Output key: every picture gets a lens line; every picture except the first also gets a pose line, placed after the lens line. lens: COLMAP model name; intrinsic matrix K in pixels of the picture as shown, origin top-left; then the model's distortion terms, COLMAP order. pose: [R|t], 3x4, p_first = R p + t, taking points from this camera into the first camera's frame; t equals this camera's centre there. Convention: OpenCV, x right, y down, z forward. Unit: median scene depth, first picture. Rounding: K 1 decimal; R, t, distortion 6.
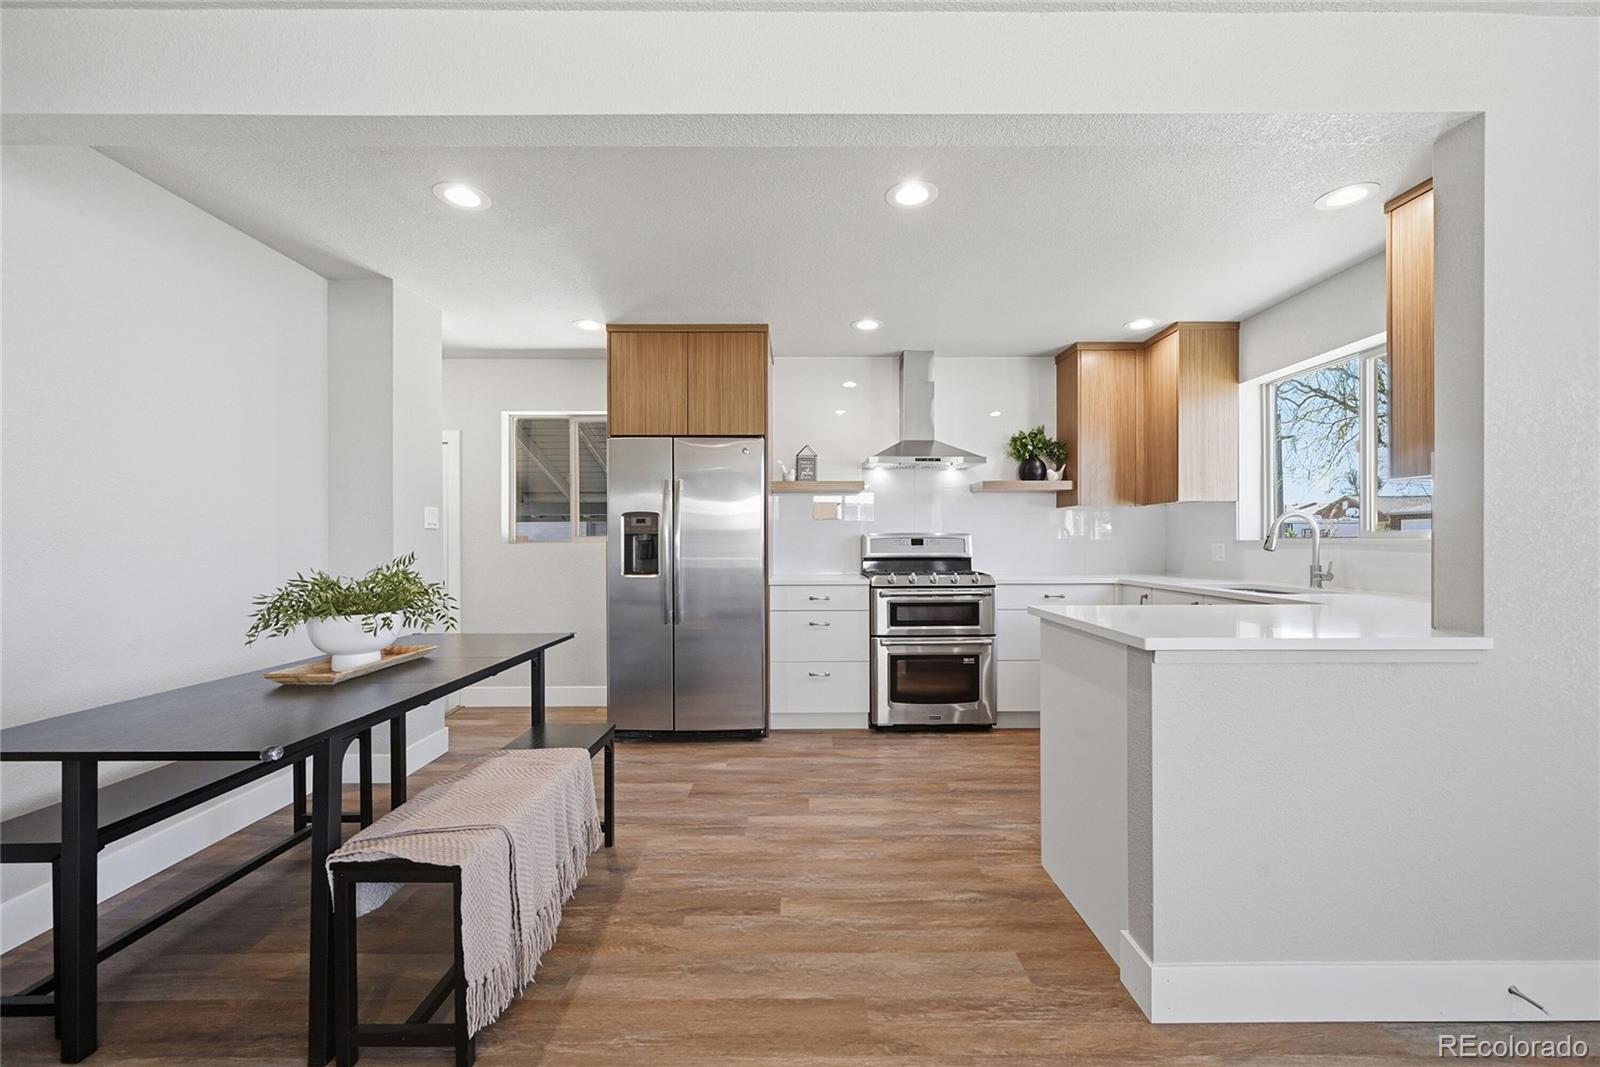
lens RADIAL K [[643.2, 0, 801.8], [0, 643.2, 540.1], [0, 0, 1]] dist [-0.001581, -0.000001]
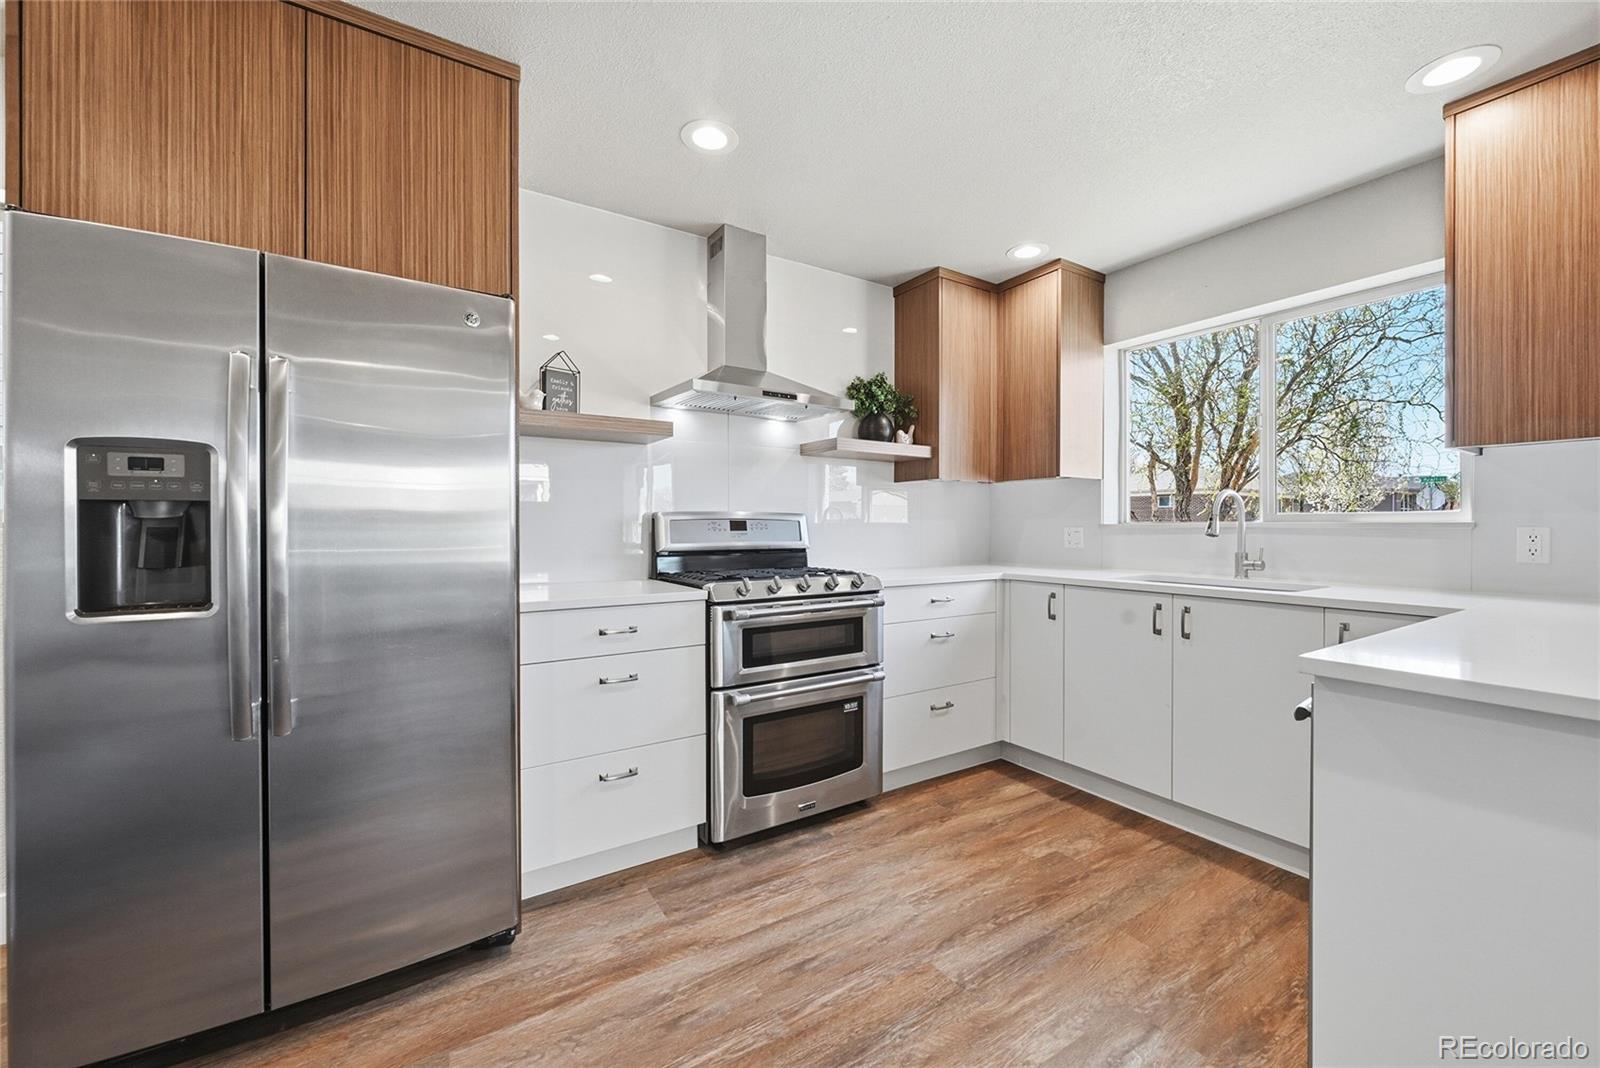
lens RADIAL K [[643.2, 0, 812.9], [0, 643.2, 527.6], [0, 0, 1]] dist [-0.001581, -0.000001]
pose [[0.840785, 0.000695, 0.541369, -0.123409], [-0.001458, 0.999998, 0.000981, 0.004771], [-0.541368, -0.001614, 0.840784, 0.468143]]
